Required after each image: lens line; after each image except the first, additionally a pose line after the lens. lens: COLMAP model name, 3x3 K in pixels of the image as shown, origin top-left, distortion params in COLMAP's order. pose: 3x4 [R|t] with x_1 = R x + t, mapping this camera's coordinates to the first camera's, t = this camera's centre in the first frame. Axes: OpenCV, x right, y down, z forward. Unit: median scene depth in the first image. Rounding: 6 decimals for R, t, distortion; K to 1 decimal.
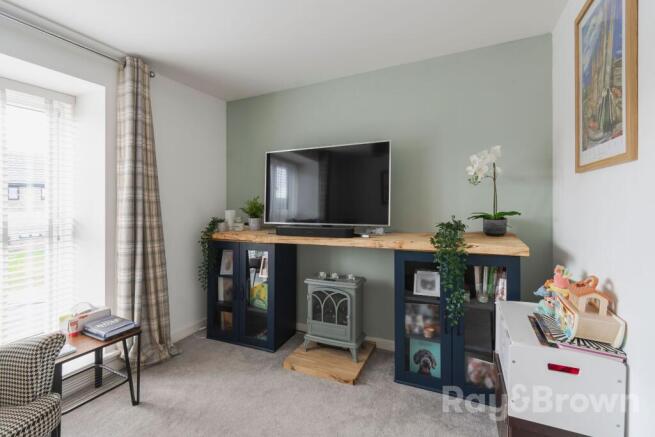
lens RADIAL K [[295.9, 0, 327.1], [0, 295.9, 201.6], [0, 0, 1]] dist [0.000968, 0.000038]
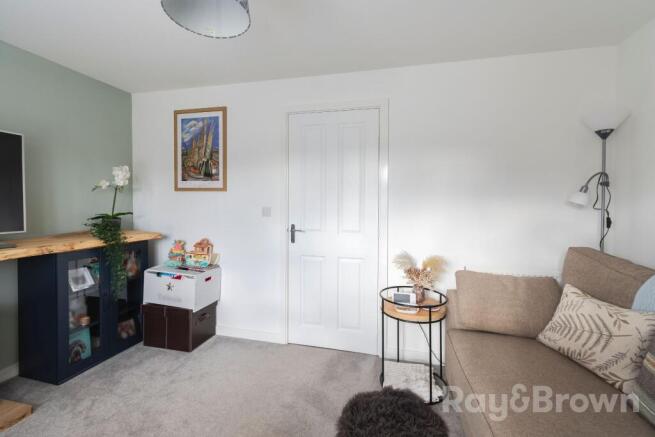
lens RADIAL K [[285.0, 0, 326.4], [0, 285.0, 210.2], [0, 0, 1]] dist [0.000123, -0.000031]
pose [[-0.197677, -0.009970, 0.980217, -0.910381], [-0.007198, 0.999936, 0.008719, 0.003549], [-0.980241, -0.005332, -0.197736, 0.316990]]
